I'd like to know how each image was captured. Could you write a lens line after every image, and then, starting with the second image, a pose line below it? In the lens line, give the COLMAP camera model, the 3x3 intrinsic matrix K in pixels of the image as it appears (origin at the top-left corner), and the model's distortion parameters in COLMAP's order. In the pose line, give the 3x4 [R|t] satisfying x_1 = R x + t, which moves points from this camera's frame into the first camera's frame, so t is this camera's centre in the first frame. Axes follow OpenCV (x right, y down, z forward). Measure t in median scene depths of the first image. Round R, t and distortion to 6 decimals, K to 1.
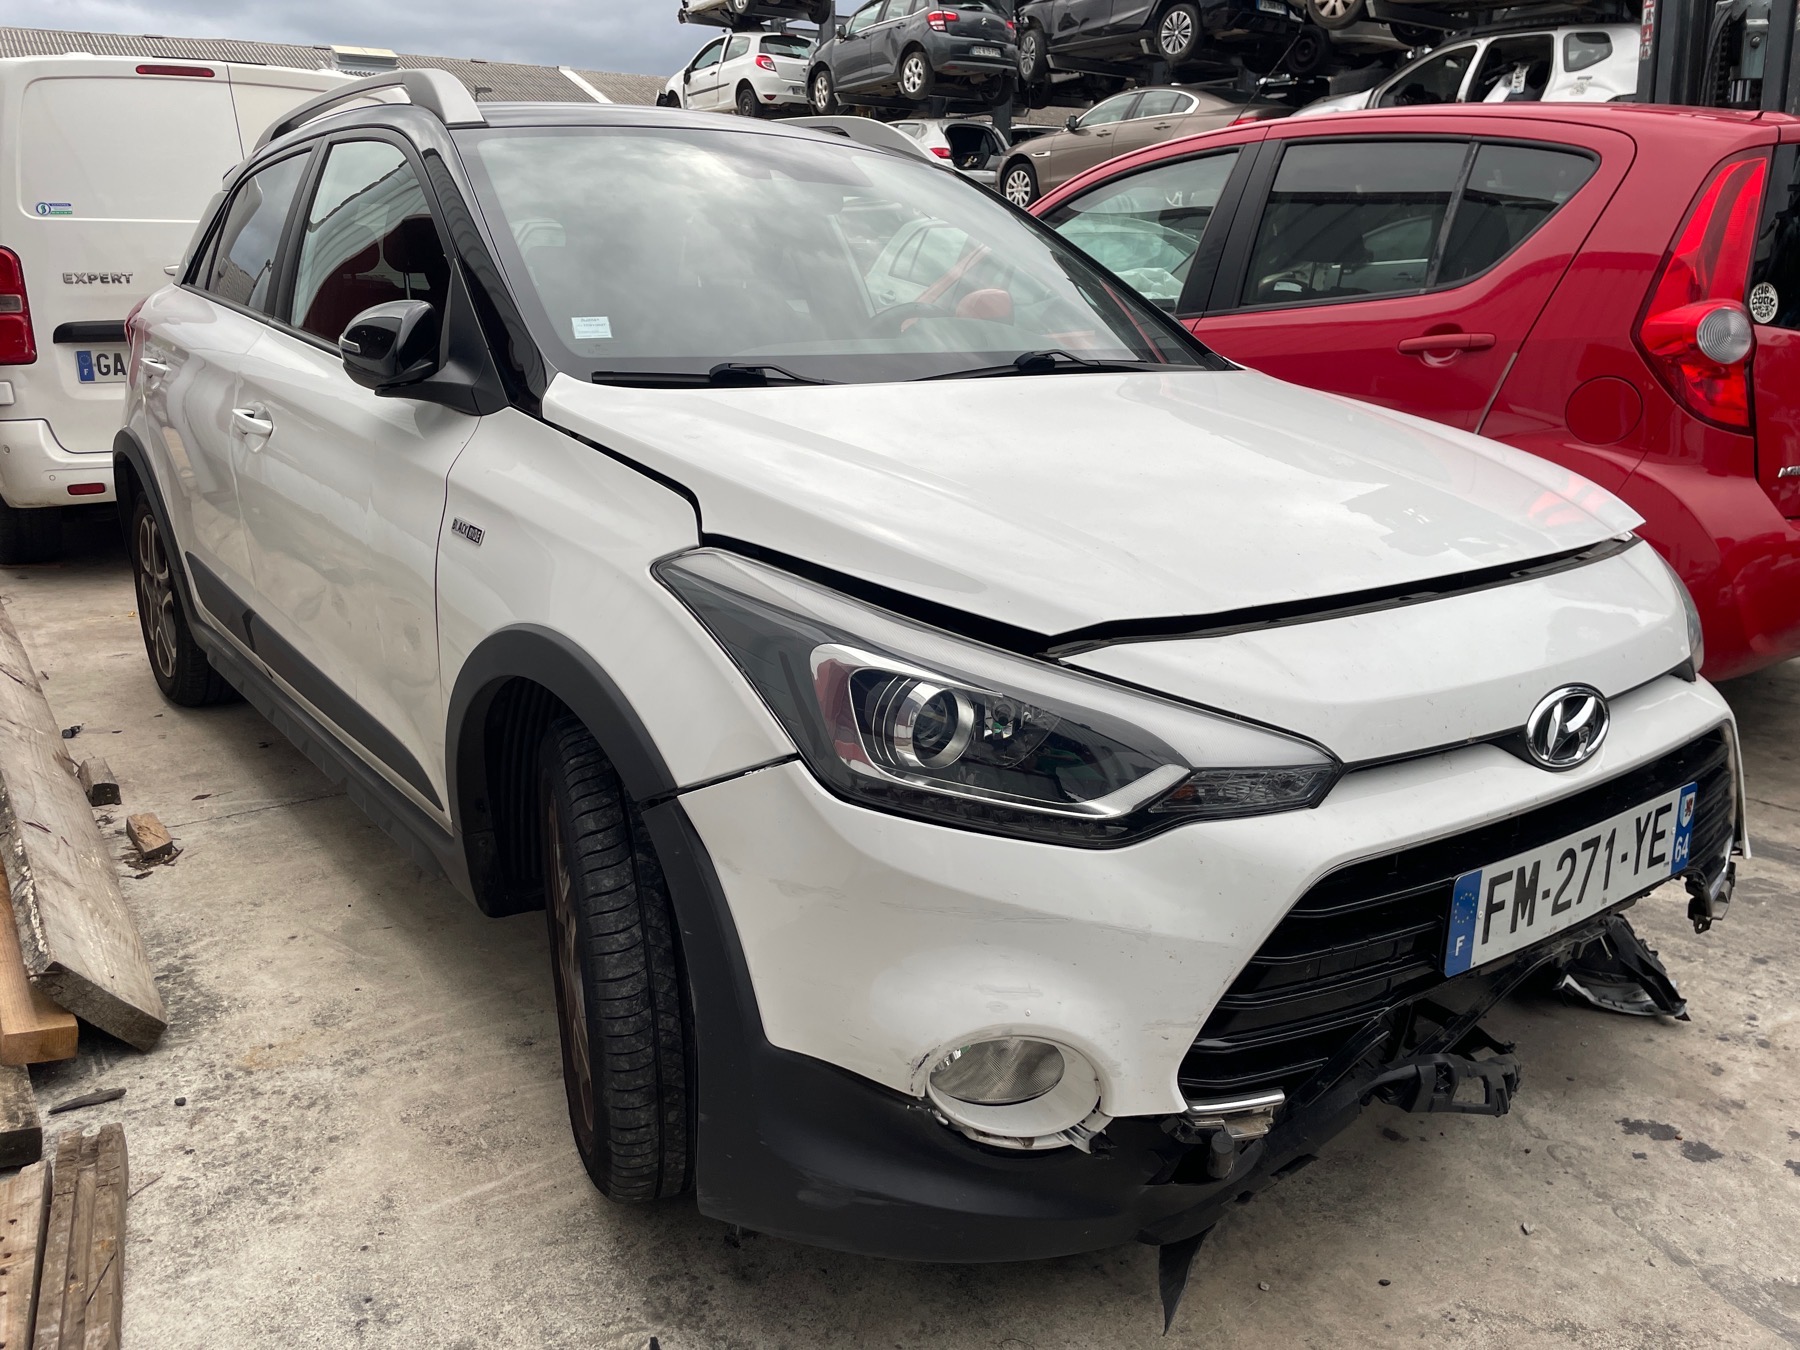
lens RADIAL K [[1357.5, 0, 882.2], [0, 1357.5, 655.3], [0, 0, 1]] dist [0.080963, -0.112719]
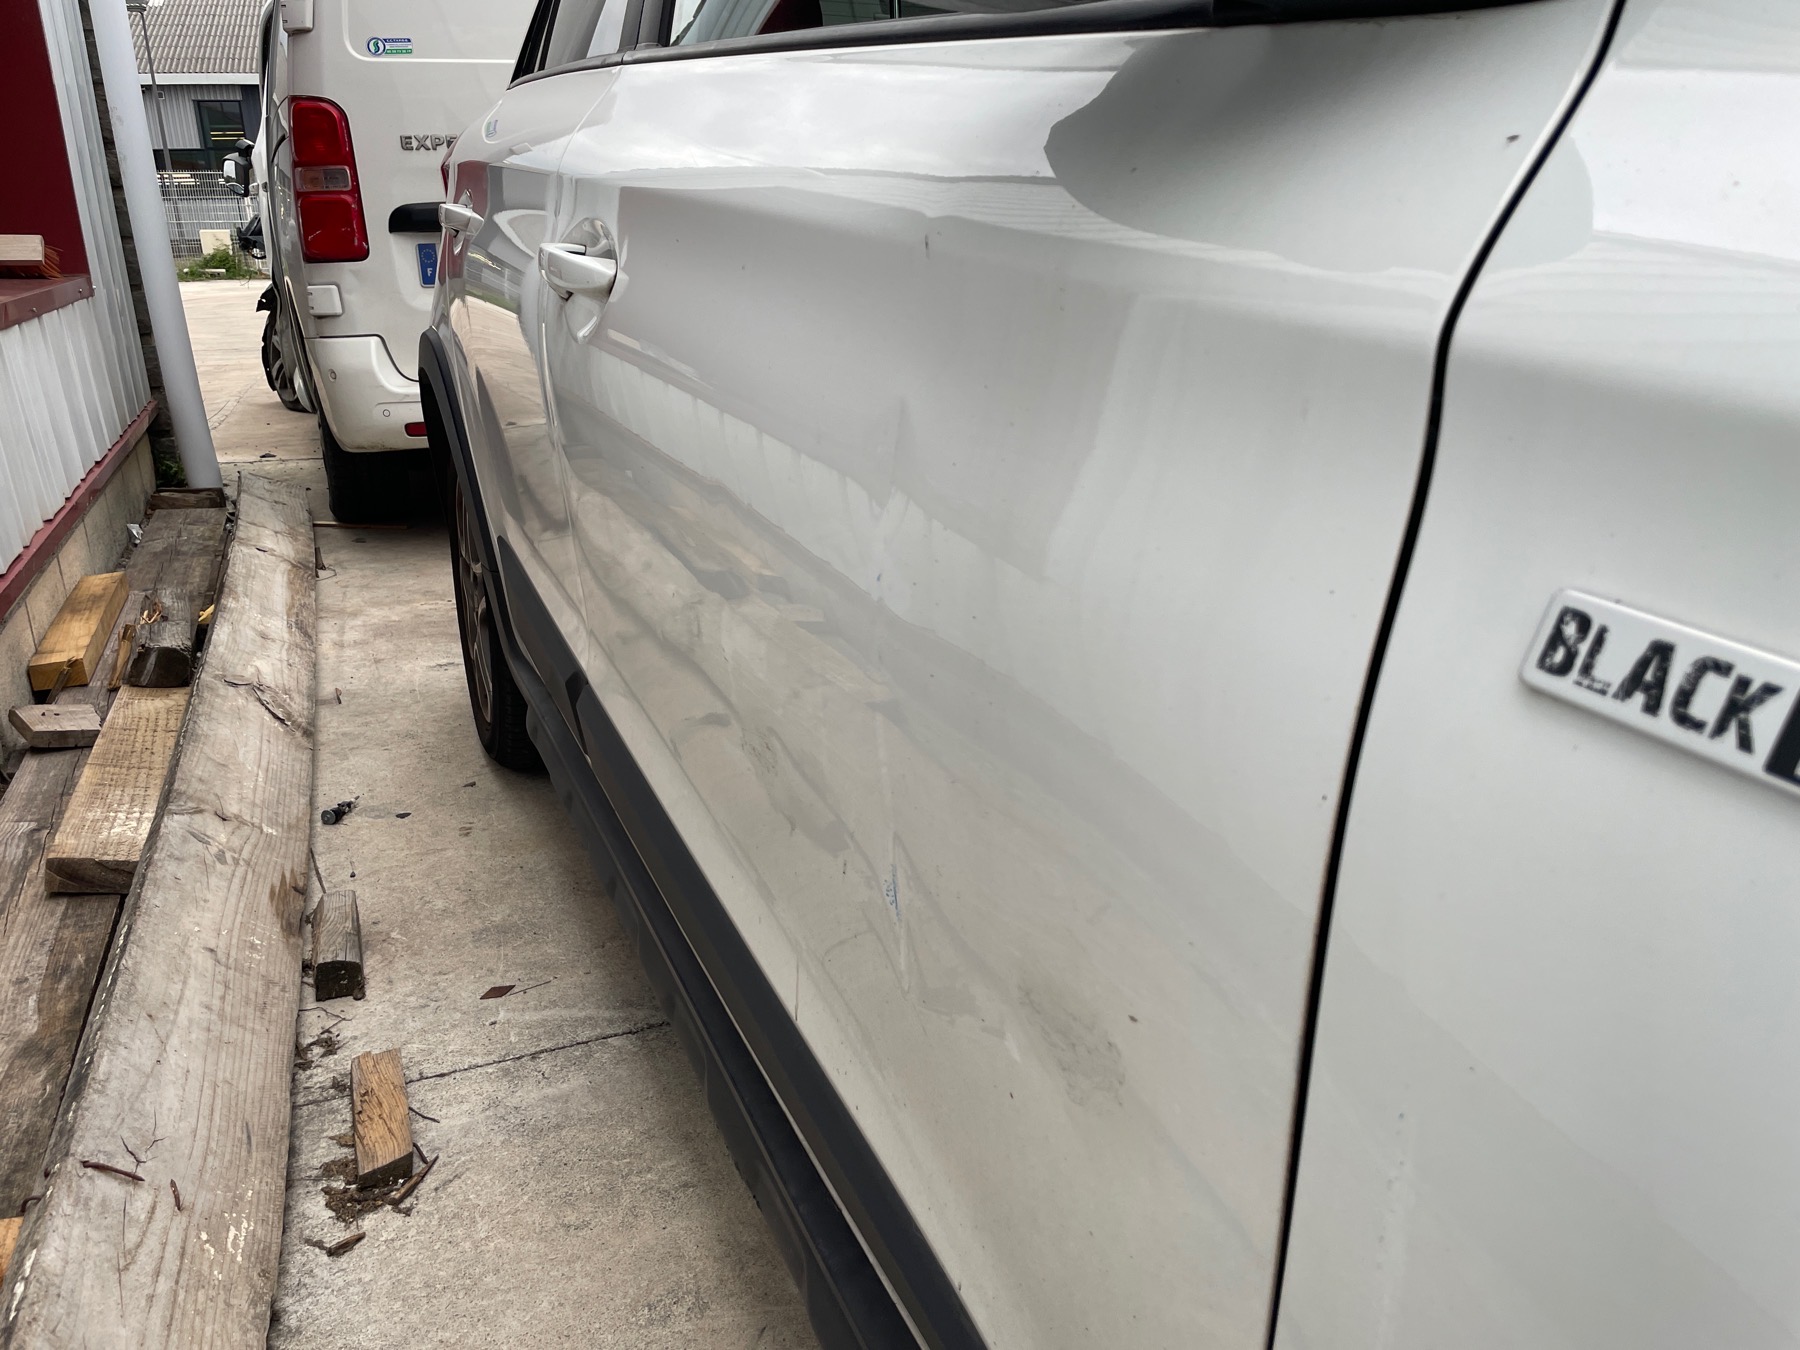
lens RADIAL K [[1369.9, 0, 900.0], [0, 1369.9, 675.0], [0, 0, 1]] dist [0.078269, -0.094209]
pose [[0.968411, 0.051428, -0.244000, -0.269070], [-0.039110, 0.997716, 0.055067, -0.076195], [0.246275, -0.043785, 0.968211, 0.650582]]
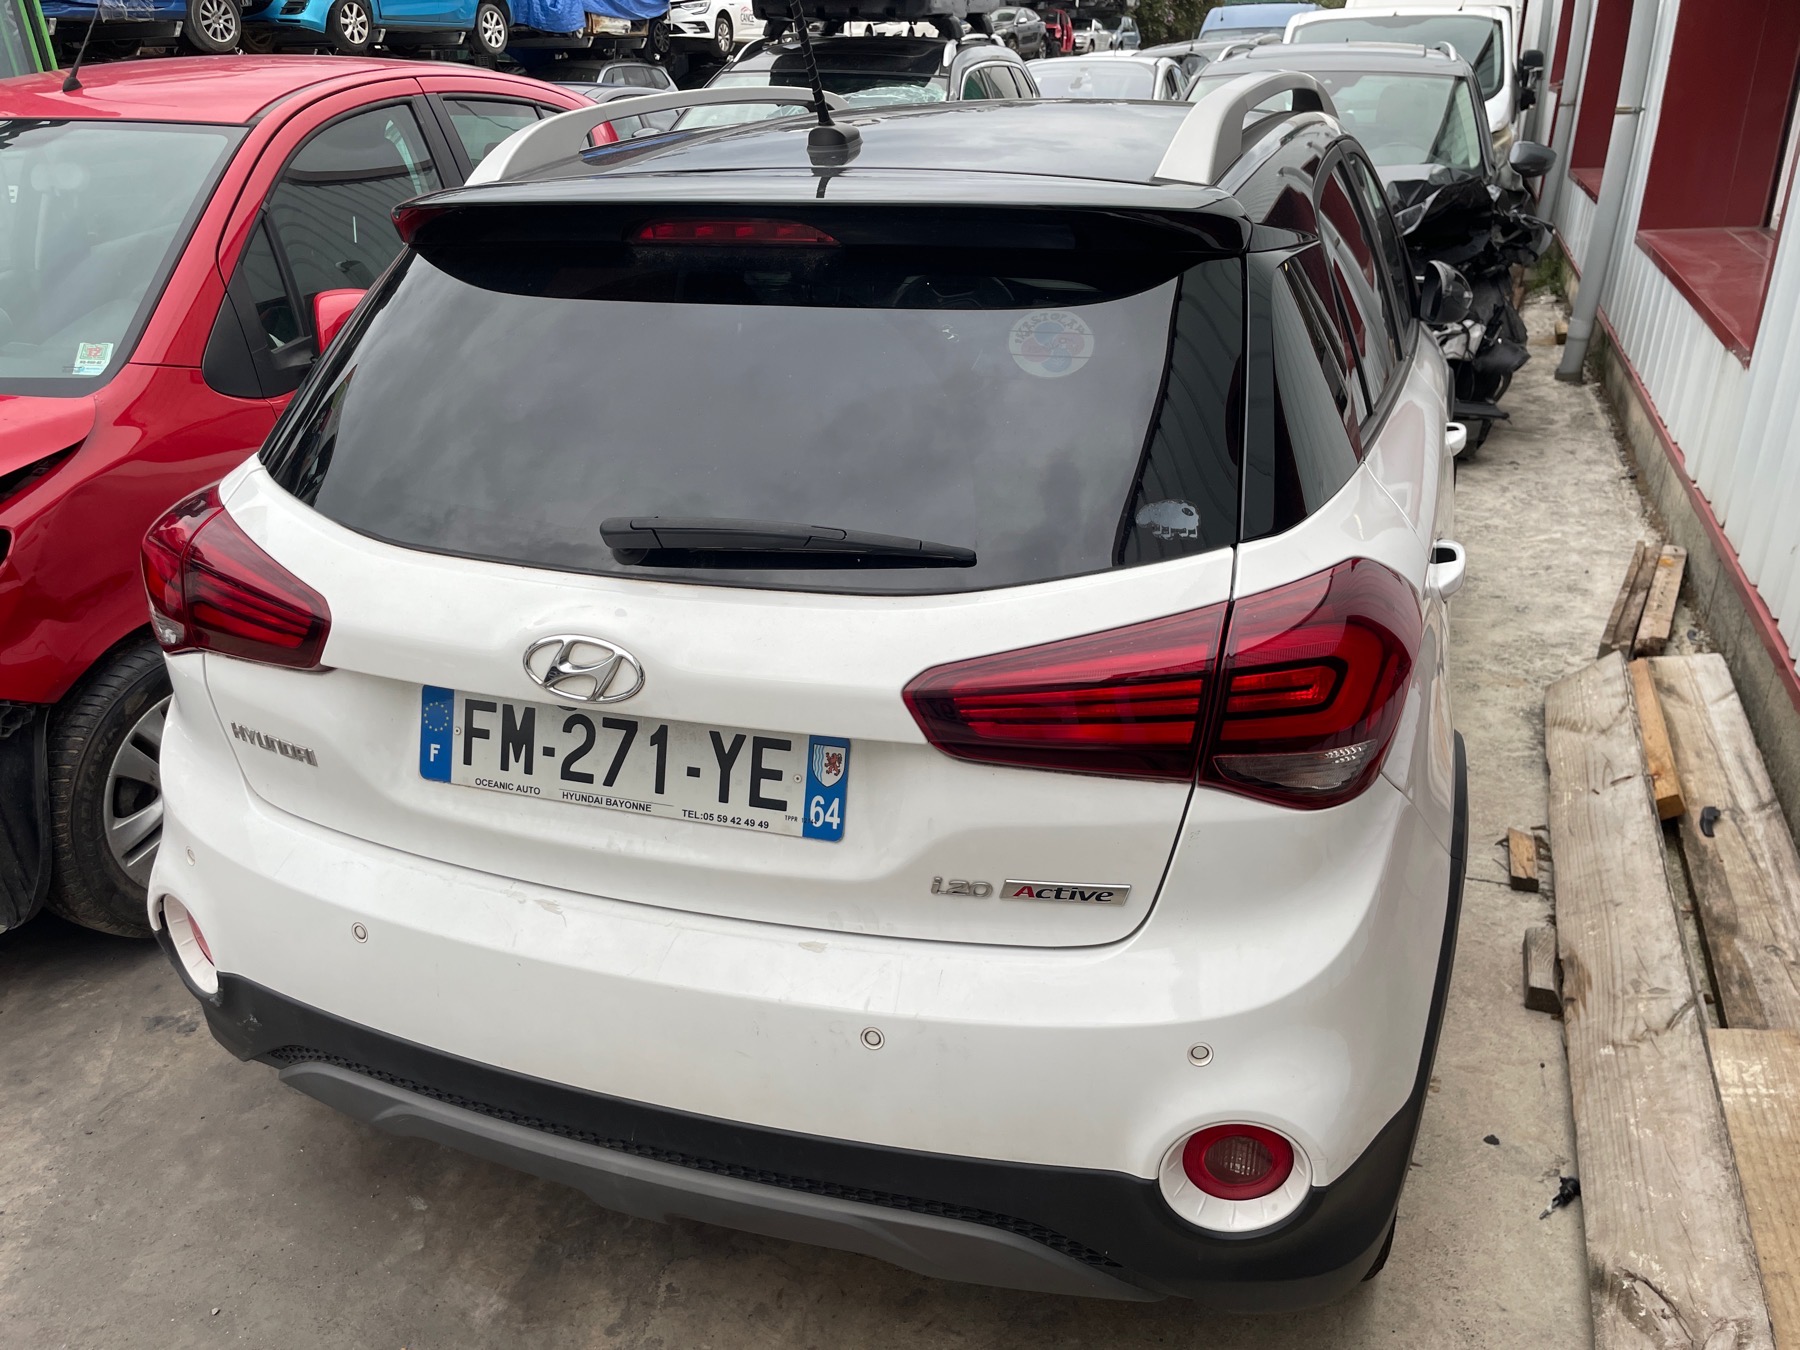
lens RADIAL K [[1373.6, 0, 868.8], [0, 1373.6, 703.3], [0, 0, 1]] dist [0.082781, -0.110280]
pose [[-0.531783, -0.347822, 0.772157, -1.197030], [0.243172, 0.810657, 0.532637, -0.730174], [-0.811218, 0.471014, -0.346513, 1.968454]]
